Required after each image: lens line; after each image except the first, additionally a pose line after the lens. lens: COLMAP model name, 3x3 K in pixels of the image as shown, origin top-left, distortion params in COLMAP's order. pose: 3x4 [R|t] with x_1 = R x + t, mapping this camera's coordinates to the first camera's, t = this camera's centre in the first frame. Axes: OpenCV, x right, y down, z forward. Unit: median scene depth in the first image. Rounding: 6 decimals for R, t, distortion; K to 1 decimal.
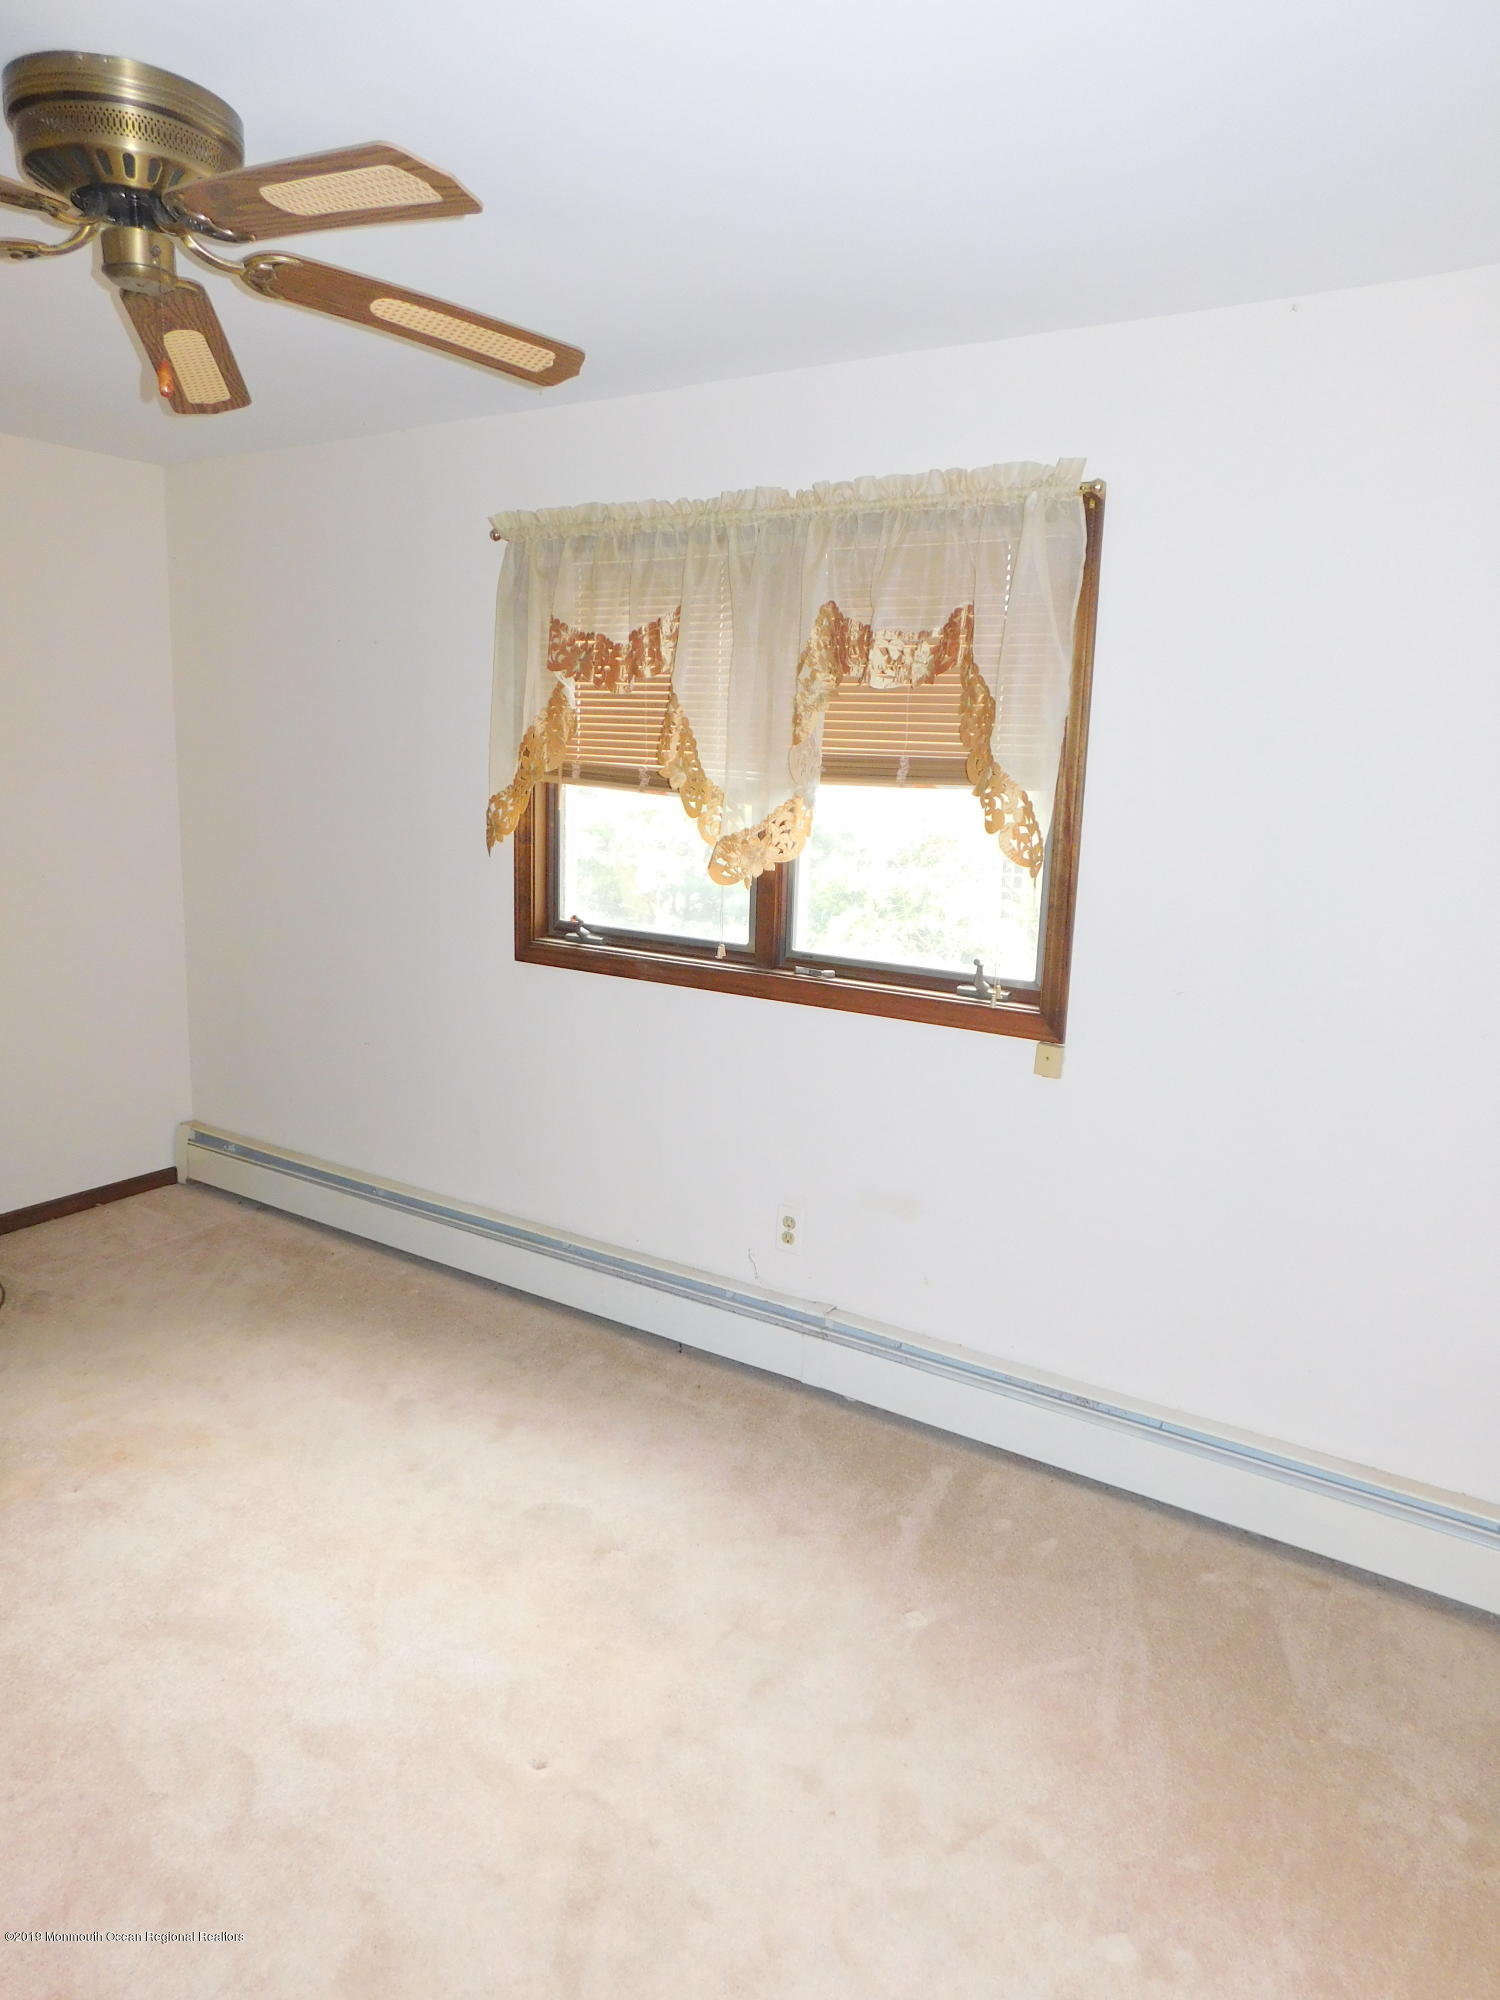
lens RADIAL K [[1350.0, 0, 745.4], [0, 1350.0, 996.4], [0, 0, 1]] dist [-0.043810, 0.041342]
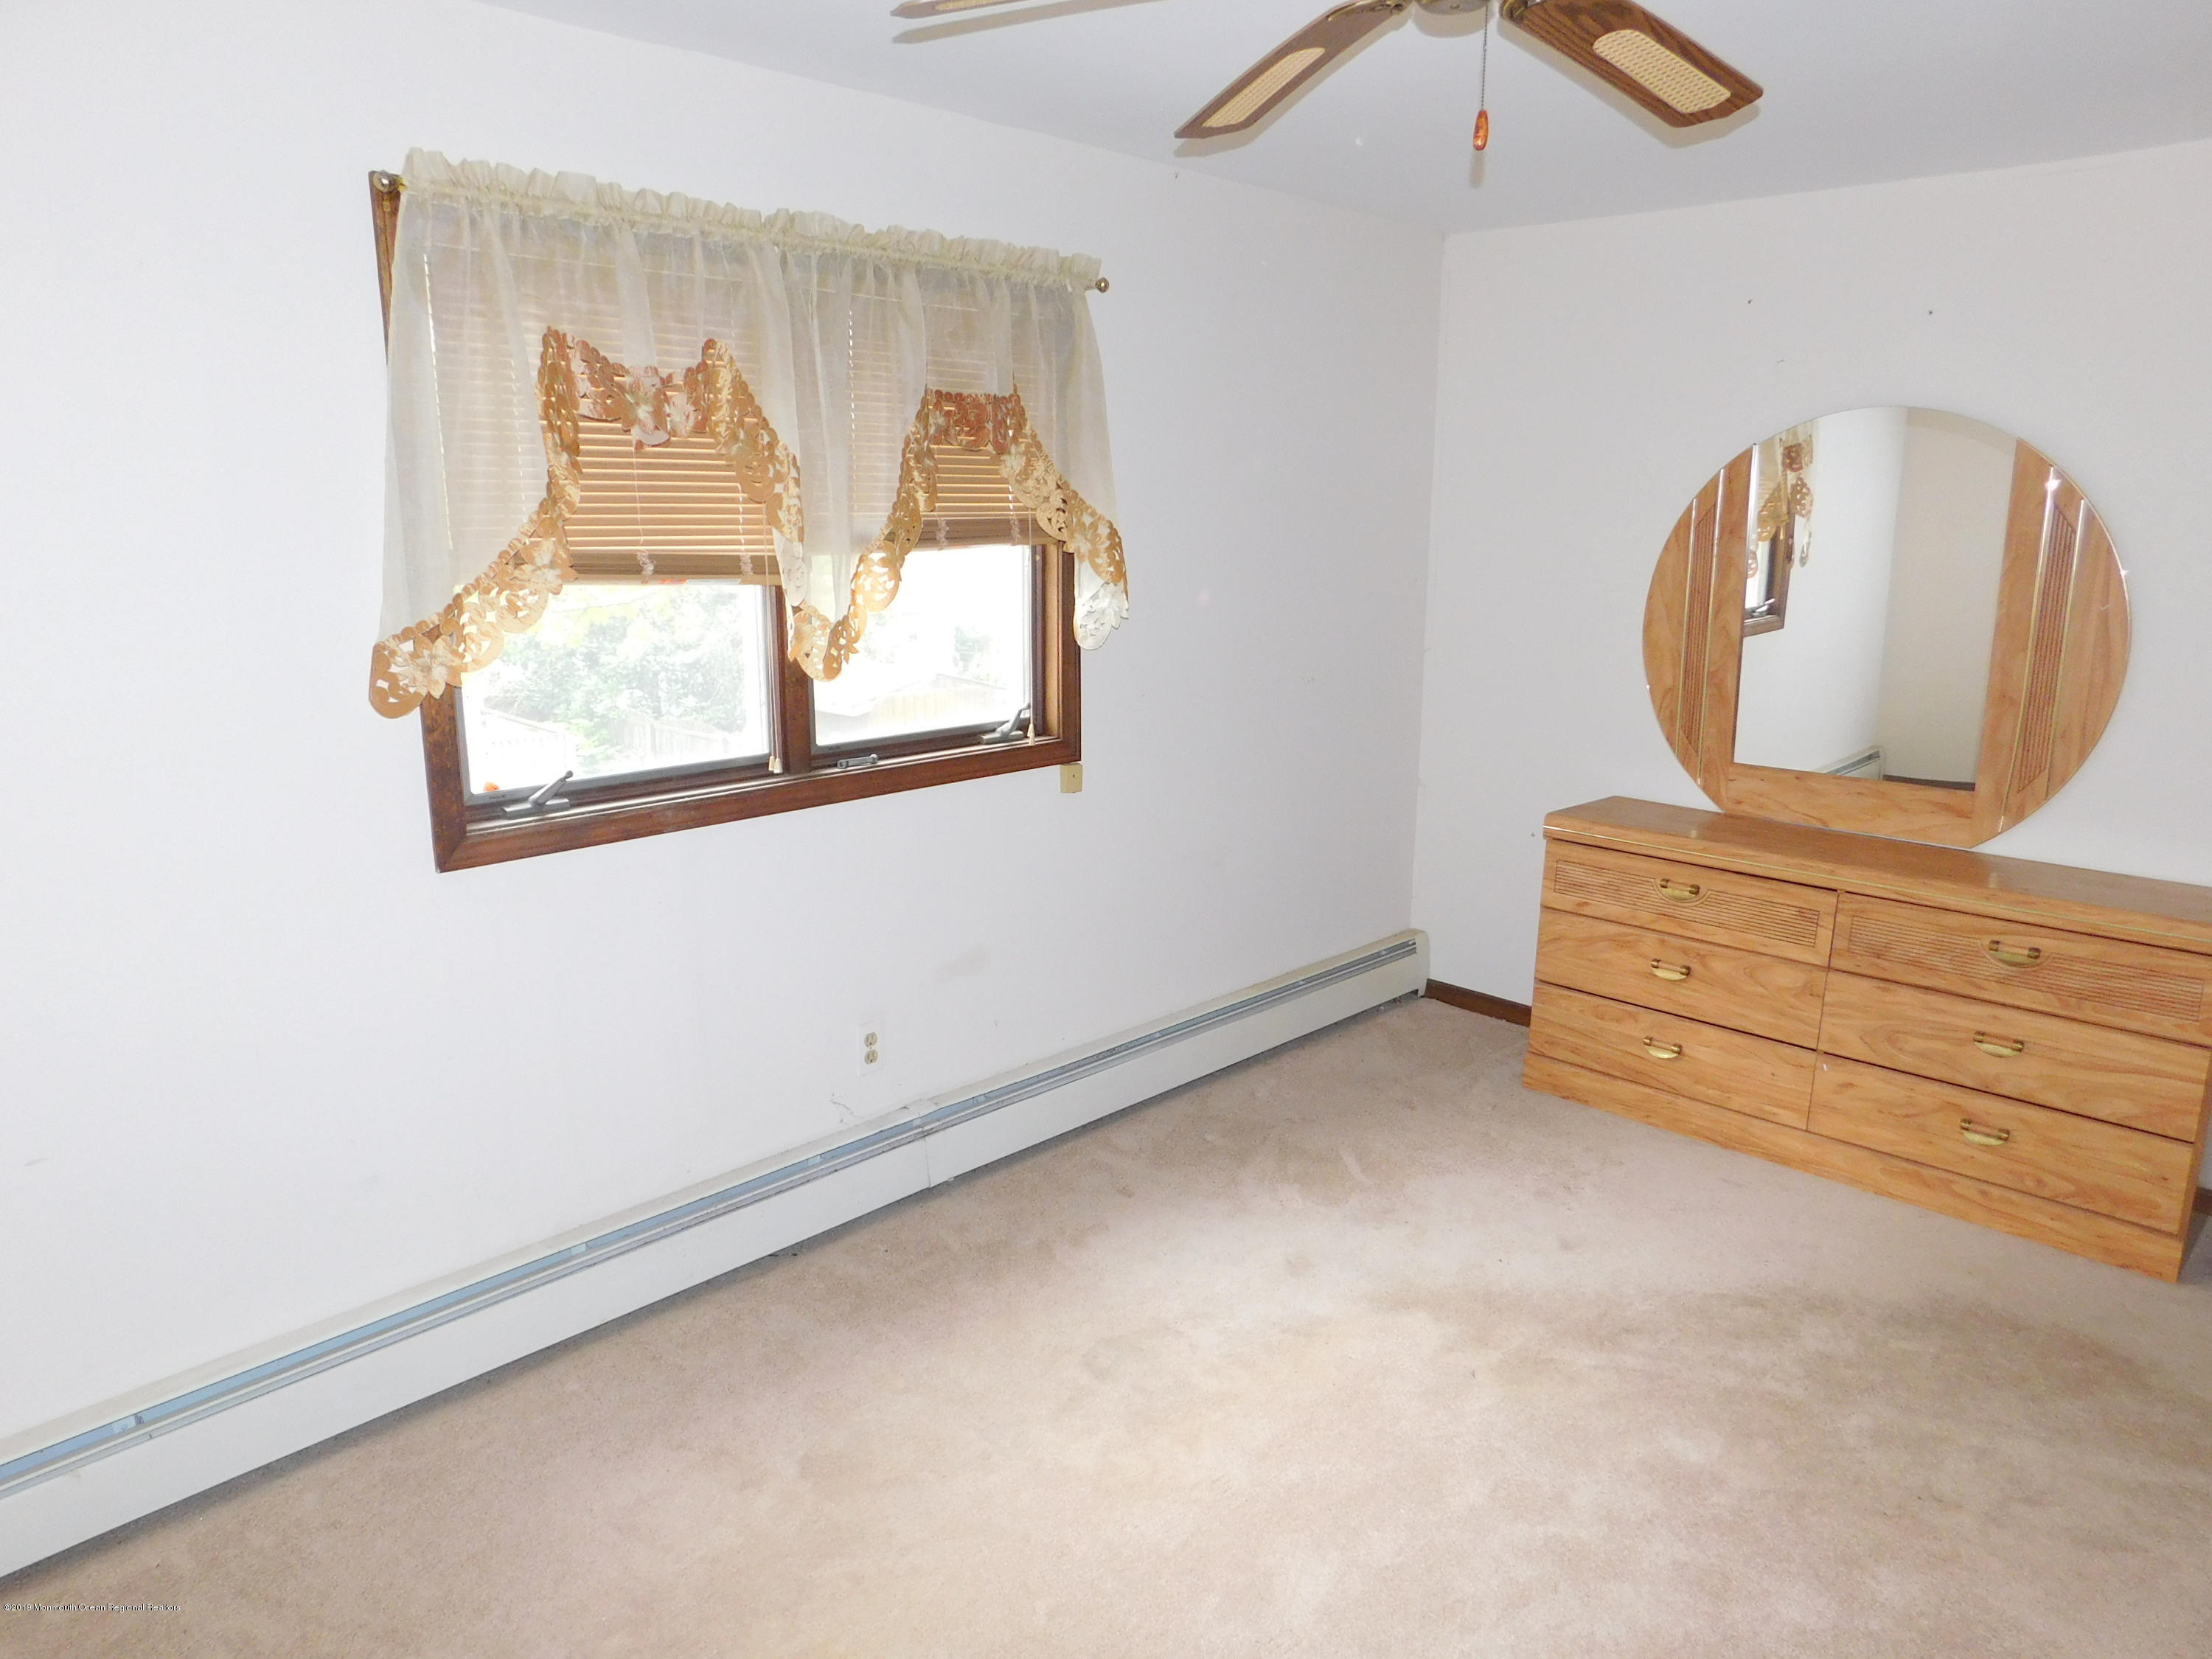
lens RADIAL K [[1493.1, 0, 1114.8], [0, 1493.1, 822.8], [0, 0, 1]] dist [-0.043810, 0.041342]
pose [[0.179535, -0.236338, 0.954941, -0.875072], [0.189979, 0.960770, 0.202063, -0.146266], [-0.965233, 0.145141, 0.217391, 0.612122]]
